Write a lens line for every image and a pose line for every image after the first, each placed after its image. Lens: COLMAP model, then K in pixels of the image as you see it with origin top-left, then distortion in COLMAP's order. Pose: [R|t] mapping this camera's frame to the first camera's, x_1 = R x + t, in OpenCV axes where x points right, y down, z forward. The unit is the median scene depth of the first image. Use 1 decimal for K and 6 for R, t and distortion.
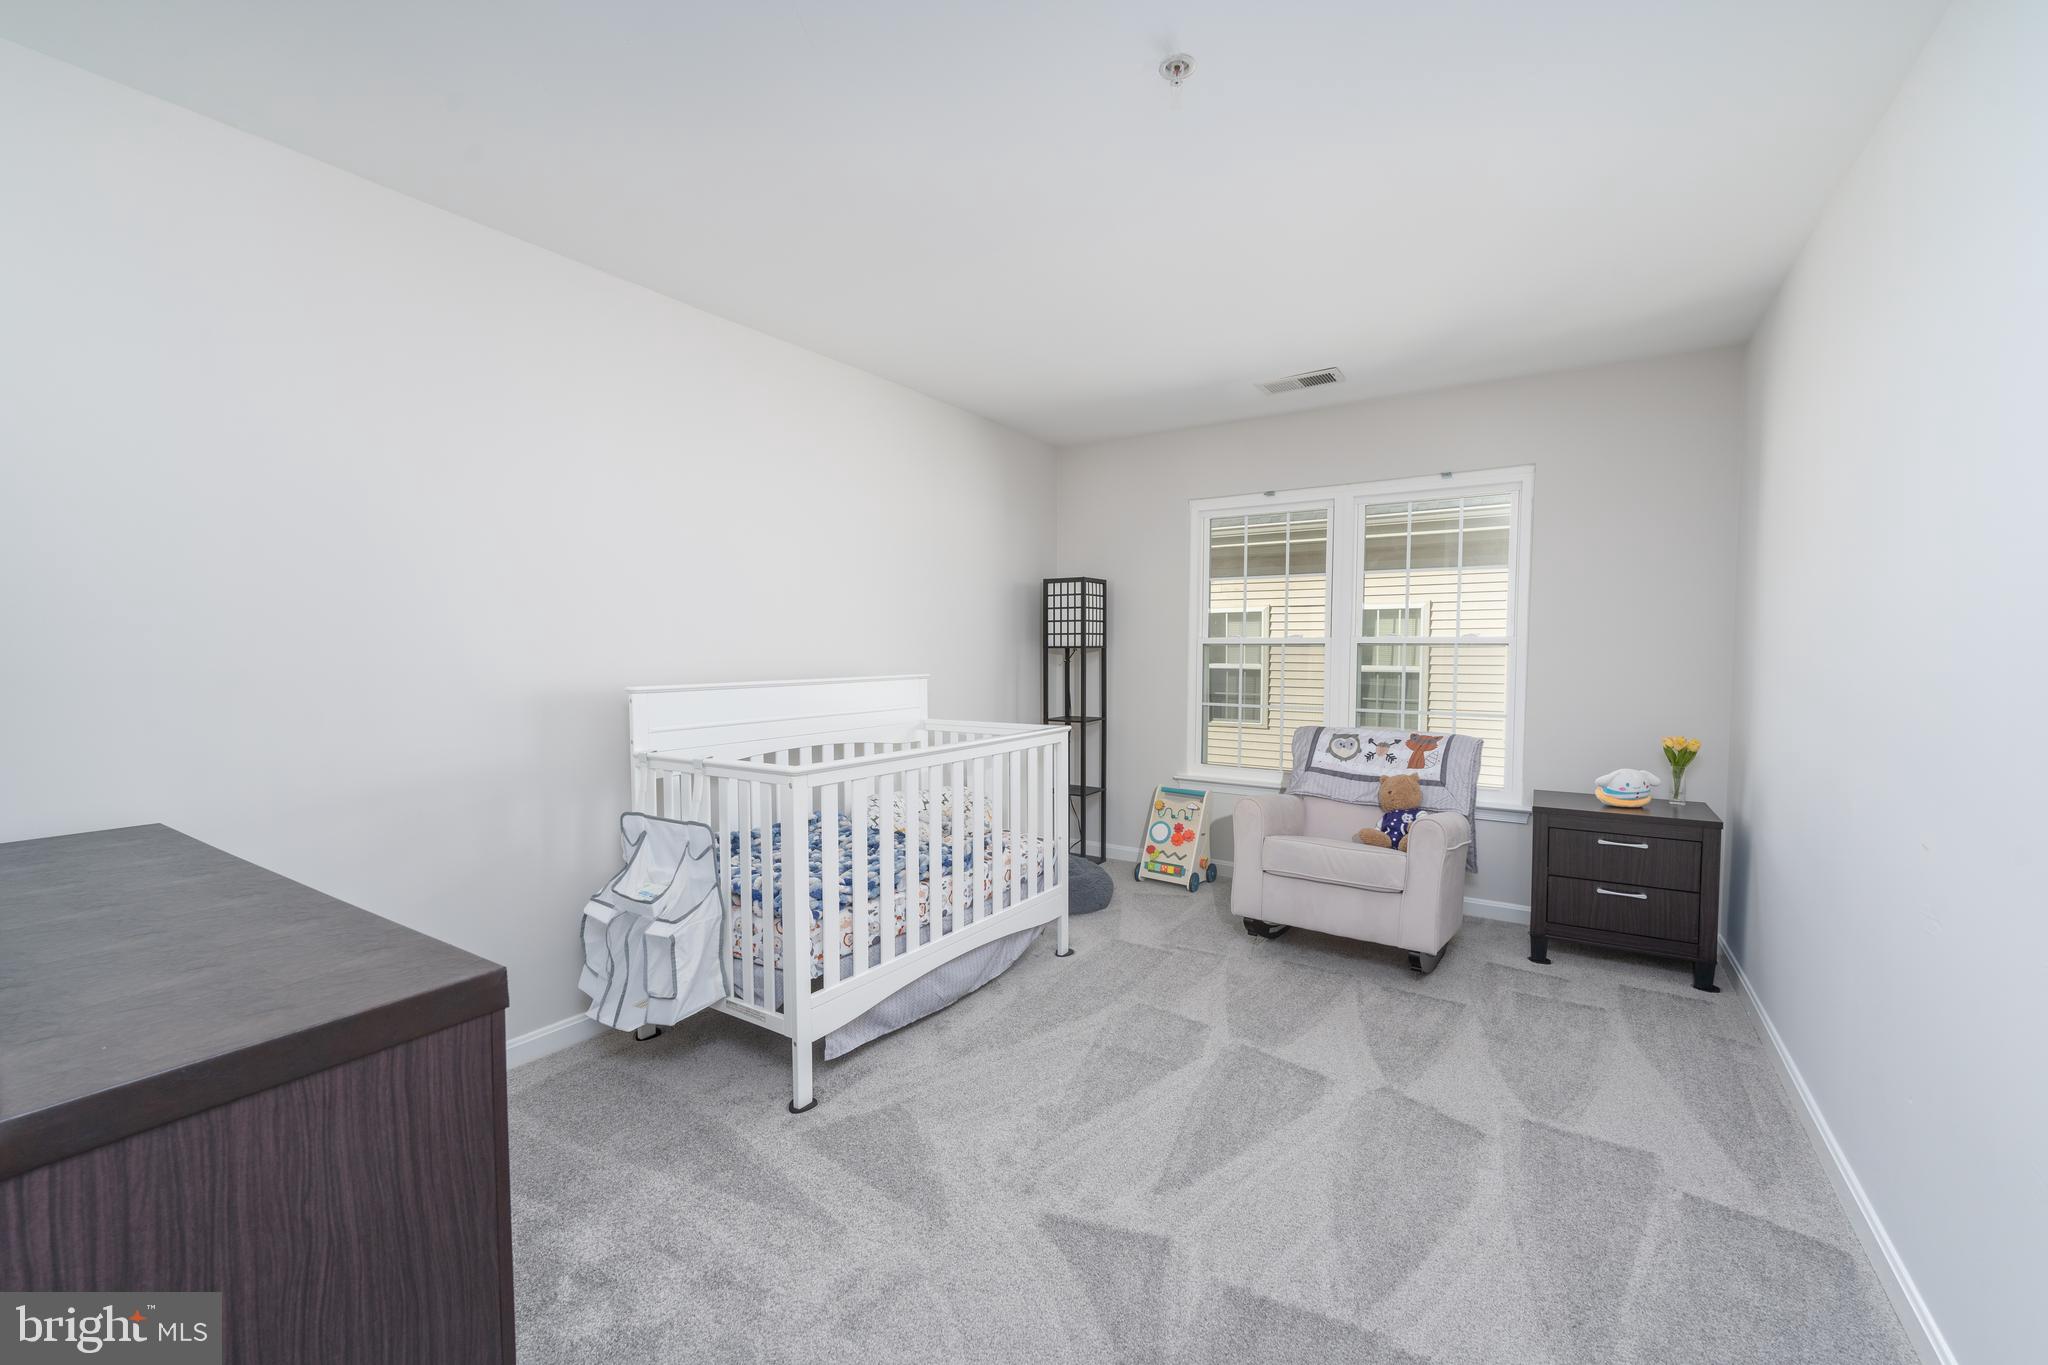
lens RADIAL K [[836.1, 0, 1009.6], [0, 836.1, 681.4], [0, 0, 1]] dist [-0.000683, -0.000190]
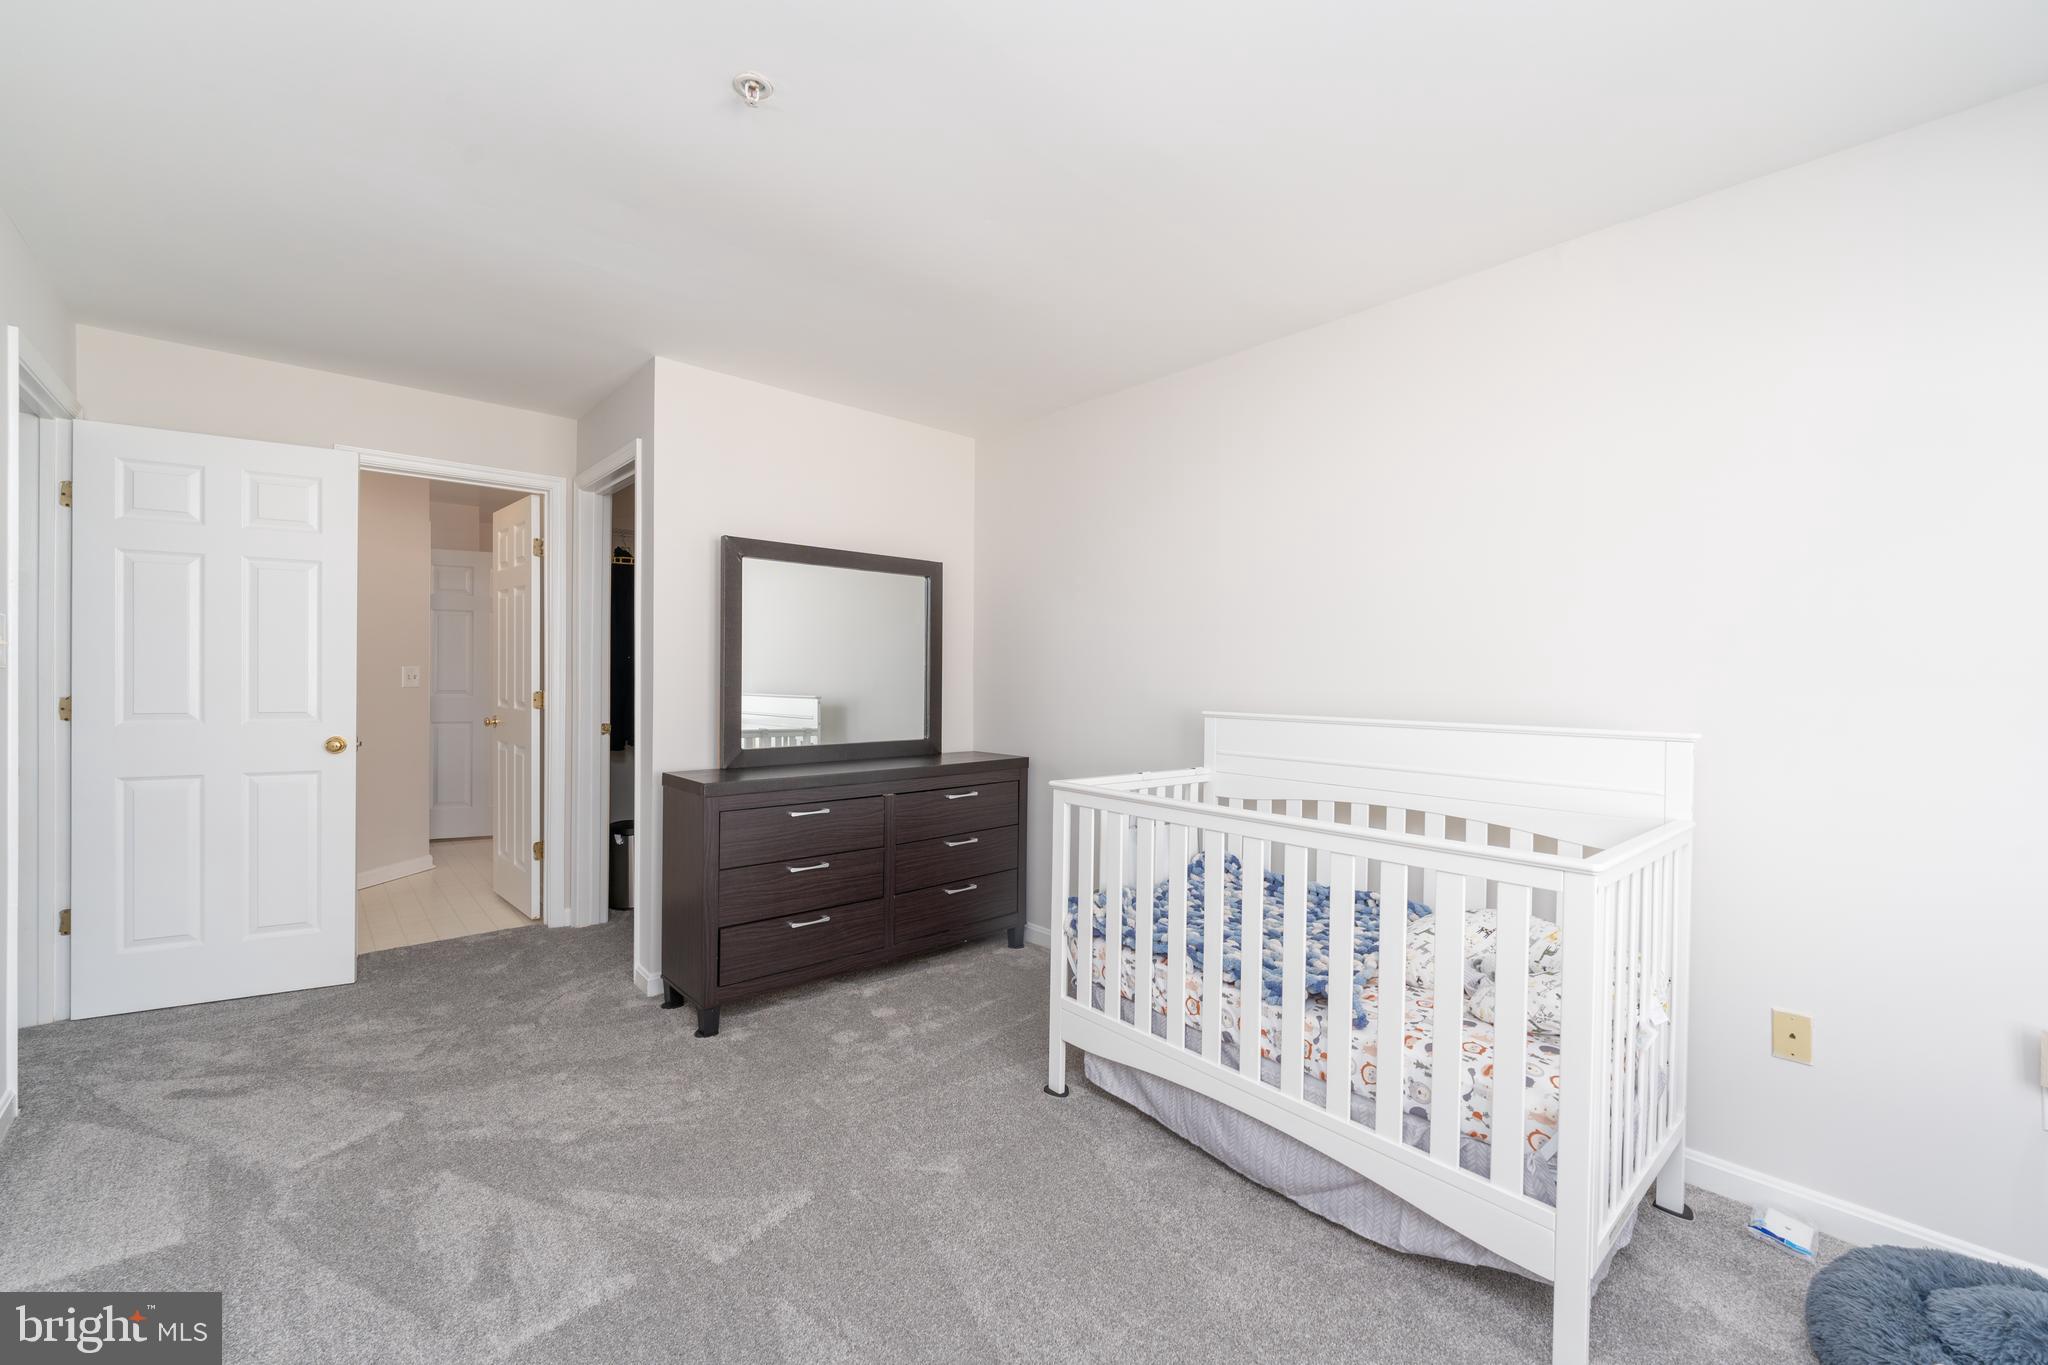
lens RADIAL K [[836.1, 0, 1009.6], [0, 836.1, 681.4], [0, 0, 1]] dist [-0.000683, -0.000190]
pose [[-0.283275, -0.001933, -0.959037, 0.652439], [-0.047502, 0.998799, 0.012018, -0.033358], [0.957862, 0.048961, -0.283026, 0.962819]]
